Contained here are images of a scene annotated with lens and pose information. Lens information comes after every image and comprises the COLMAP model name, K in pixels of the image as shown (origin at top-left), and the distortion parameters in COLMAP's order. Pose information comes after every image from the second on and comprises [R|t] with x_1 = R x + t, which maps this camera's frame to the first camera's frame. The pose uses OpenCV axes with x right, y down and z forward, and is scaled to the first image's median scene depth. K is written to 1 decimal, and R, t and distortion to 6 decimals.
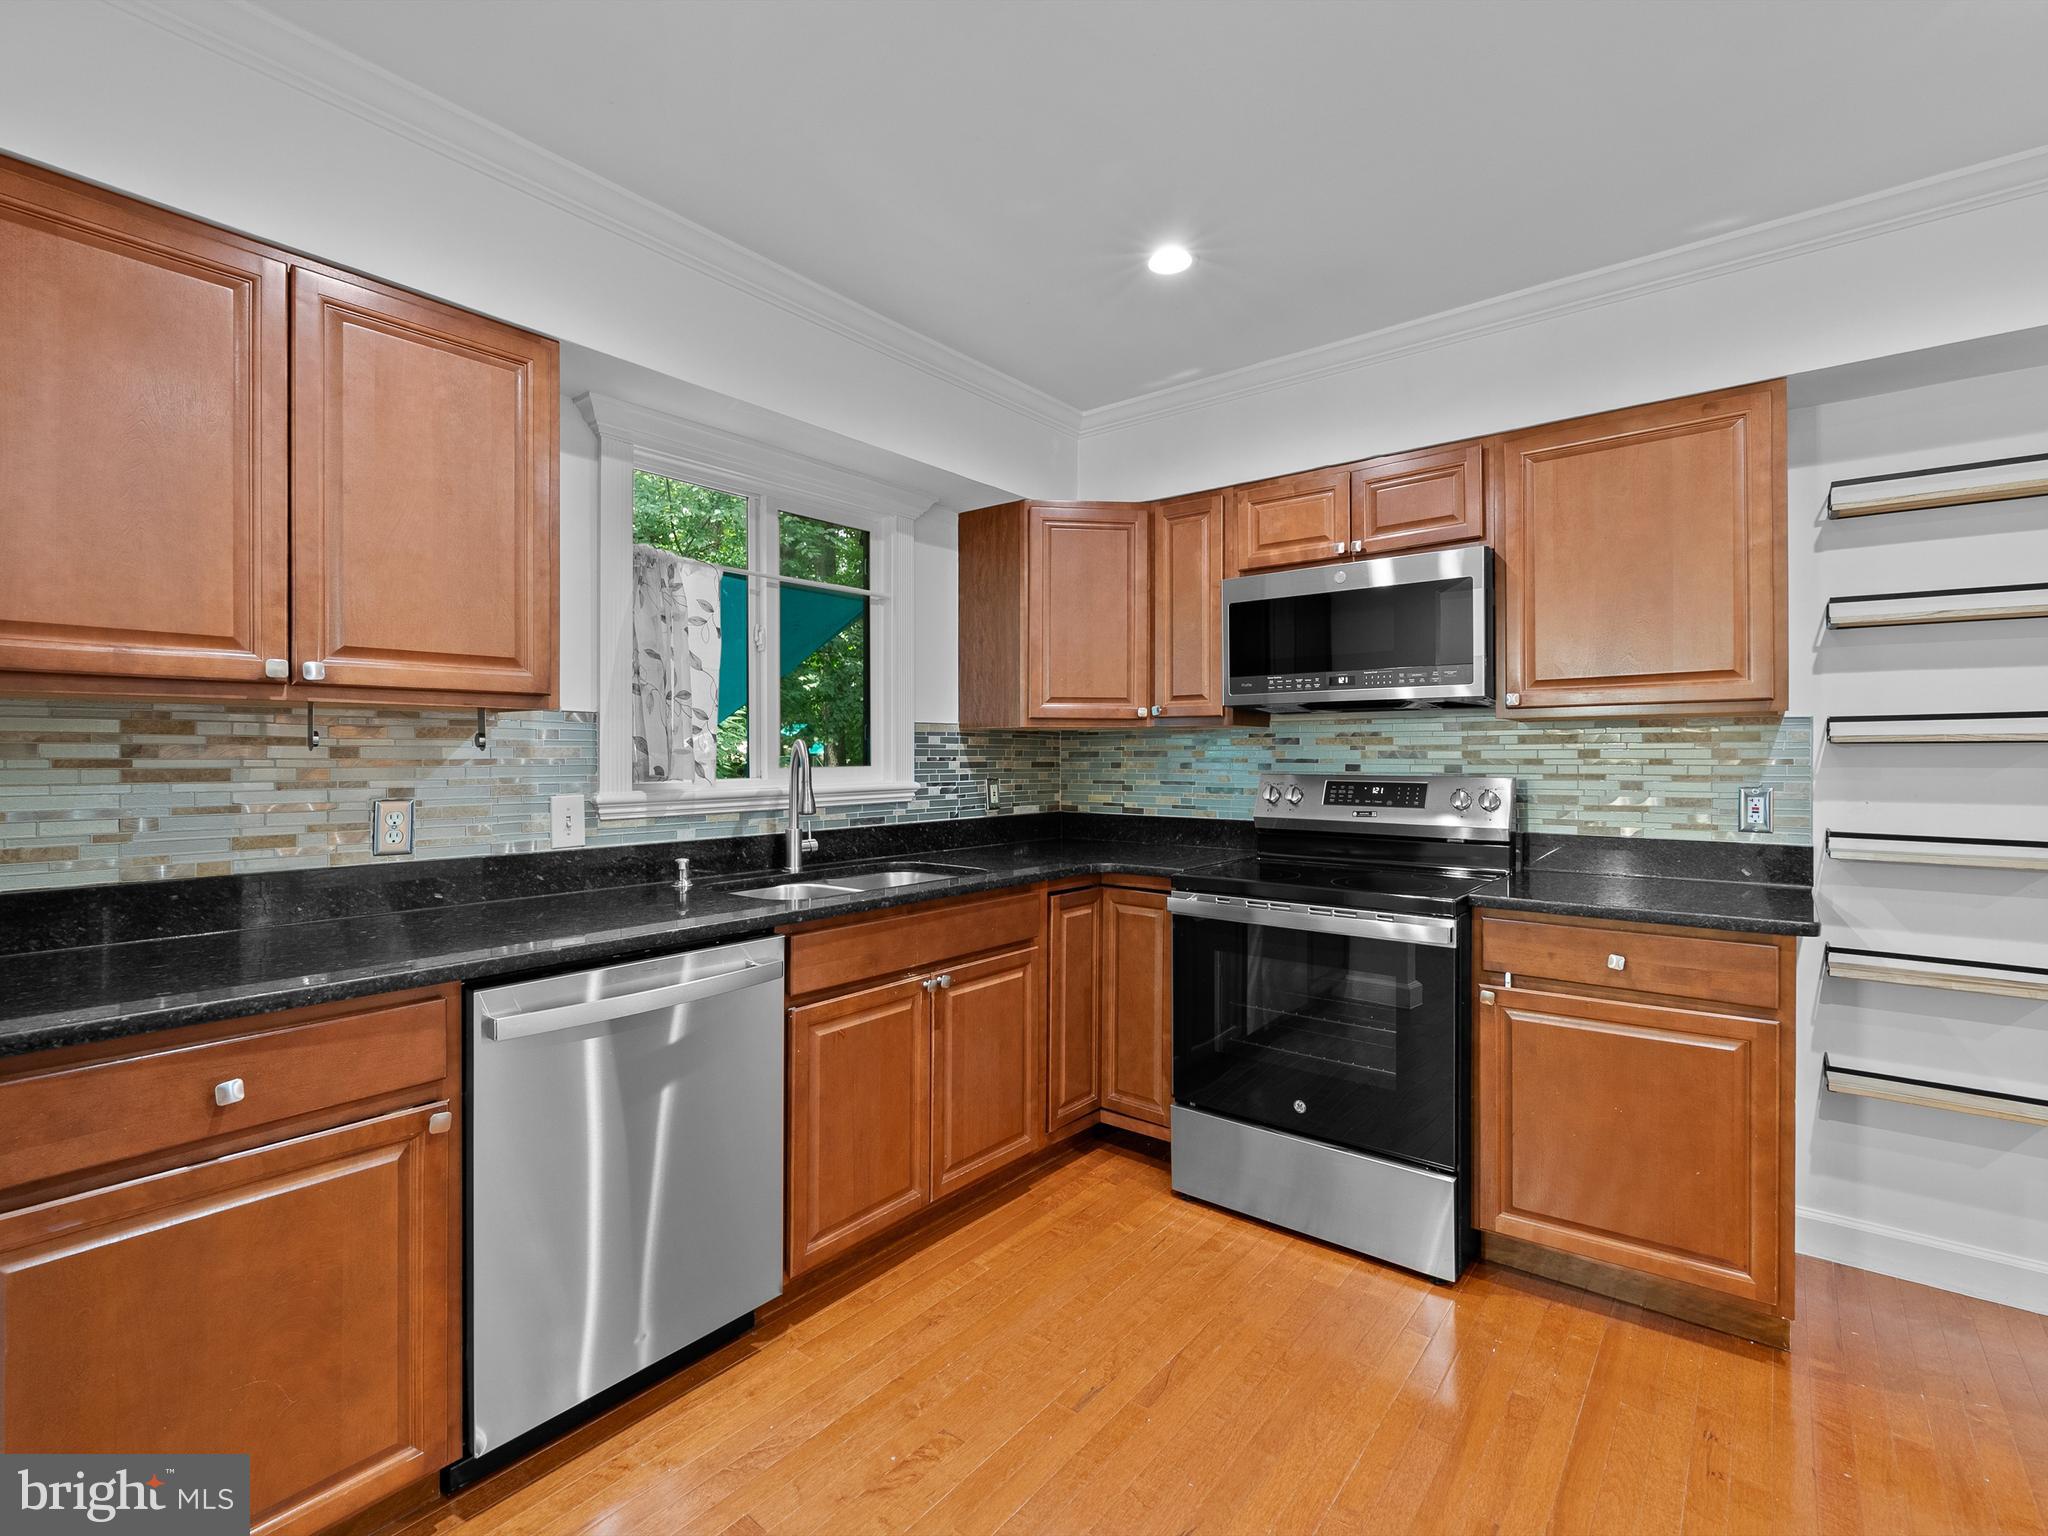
lens RADIAL K [[936.2, 0, 1021.1], [0, 936.2, 762.3], [0, 0, 1]] dist [-0.003026, 0.000832]
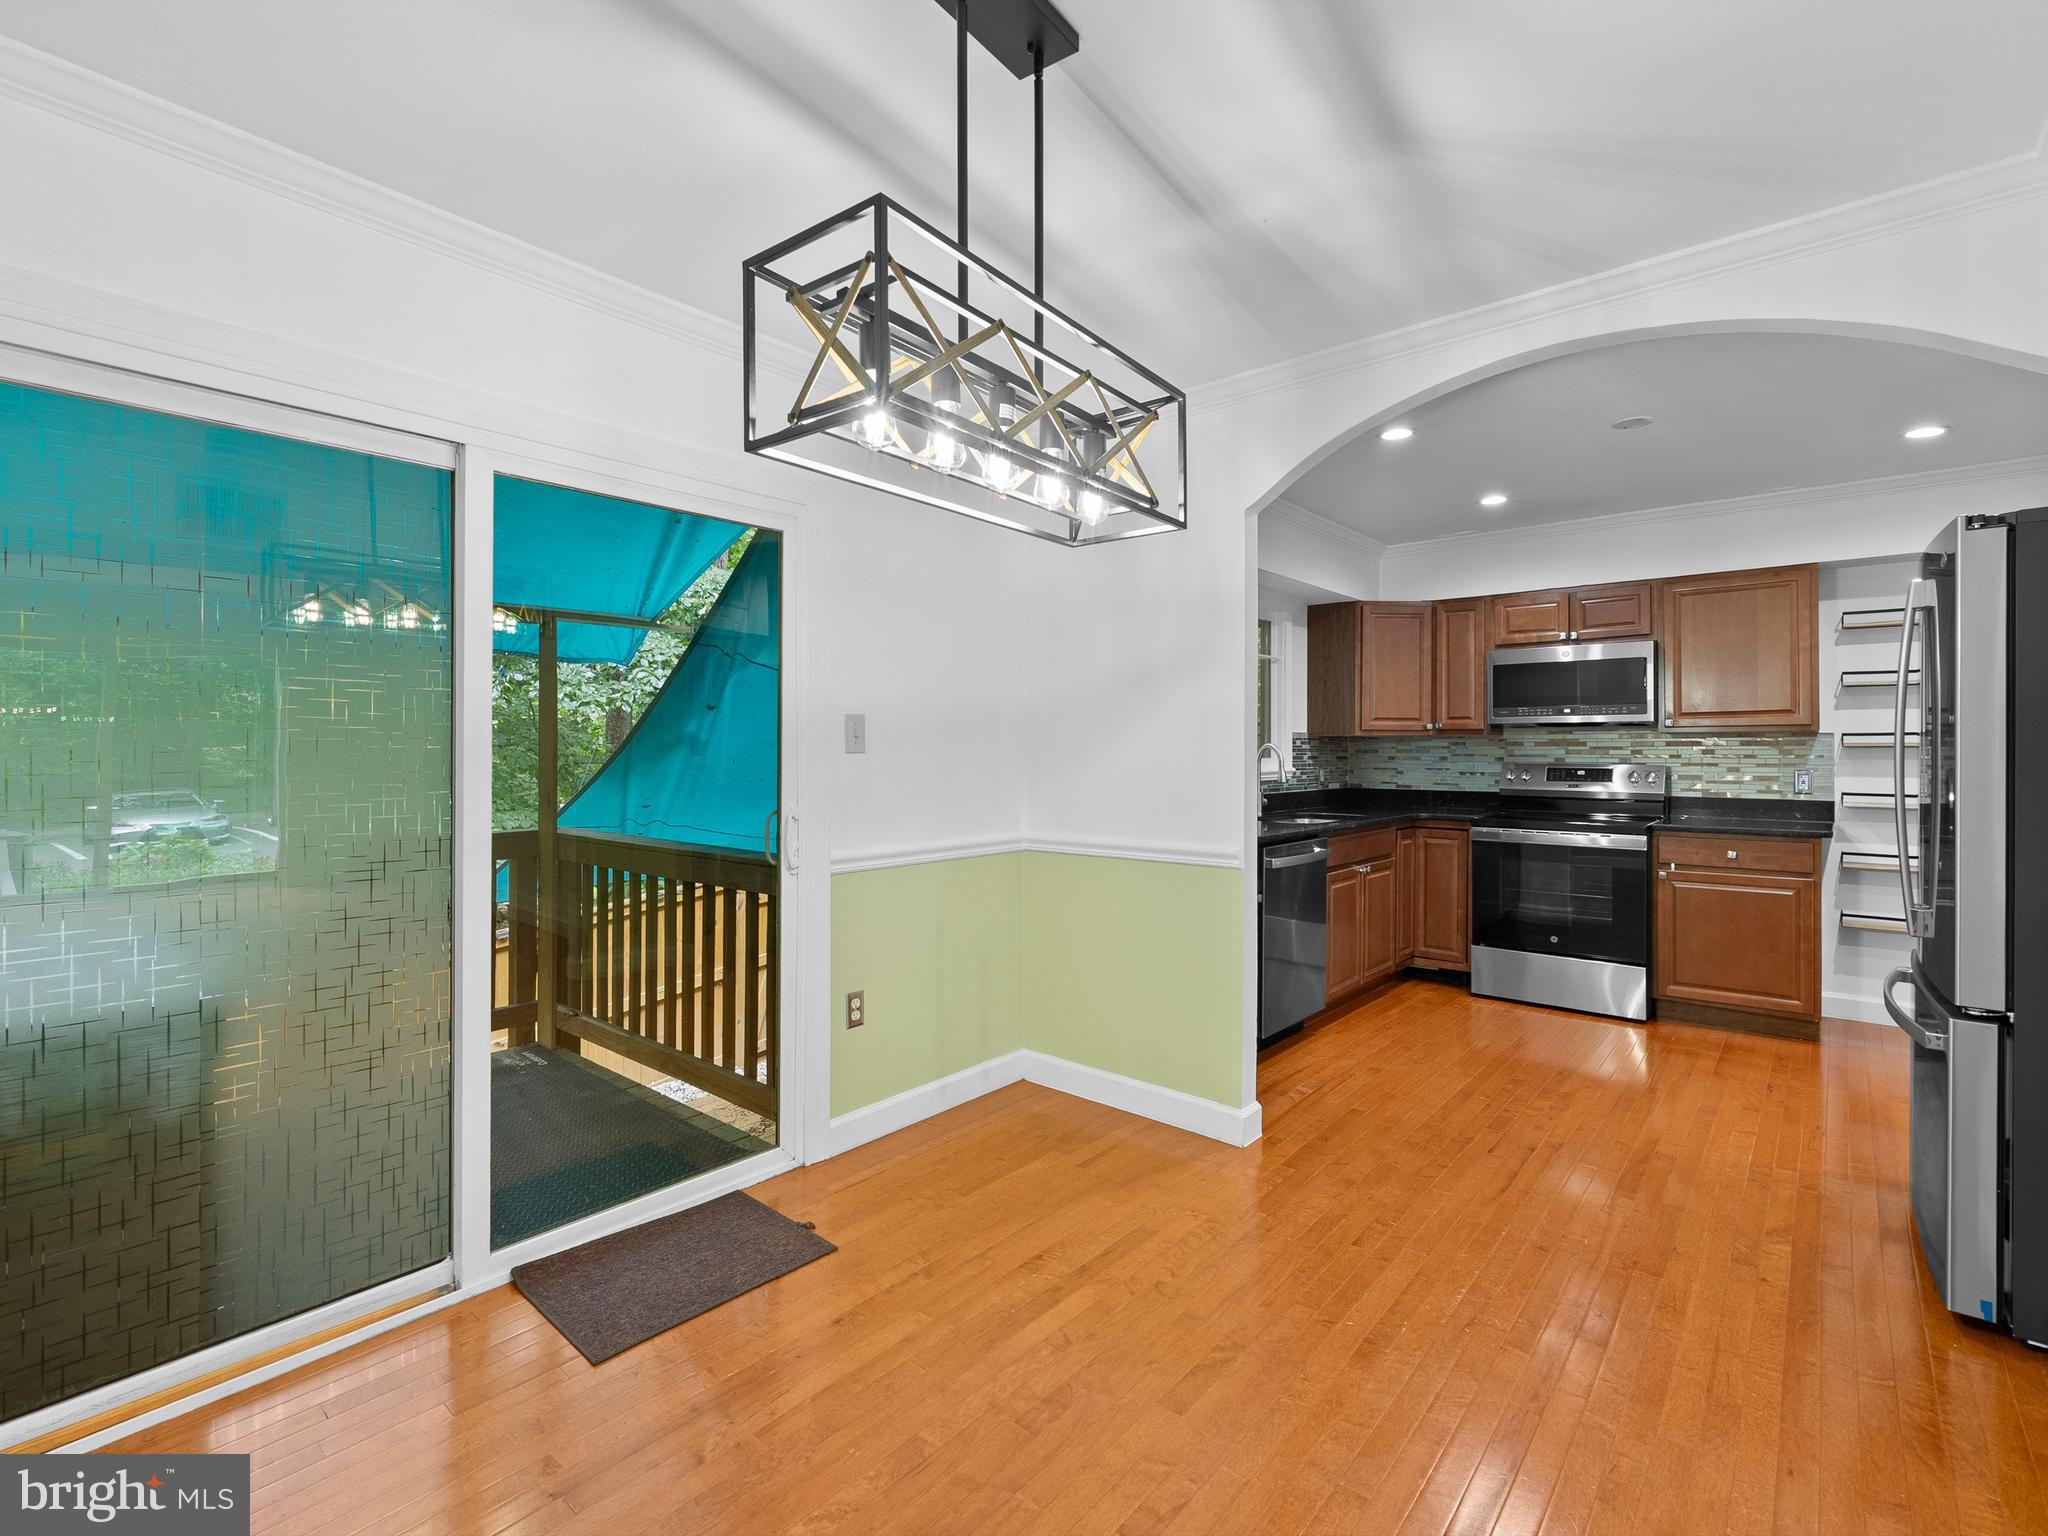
lens RADIAL K [[936.2, 0, 1017.5], [0, 936.2, 752.1], [0, 0, 1]] dist [-0.003026, 0.000832]
pose [[0.999143, 0.001583, -0.041364, -0.681688], [-0.001814, 0.999983, -0.005558, 0.003822], [0.041355, 0.005629, 0.999129, -0.898897]]
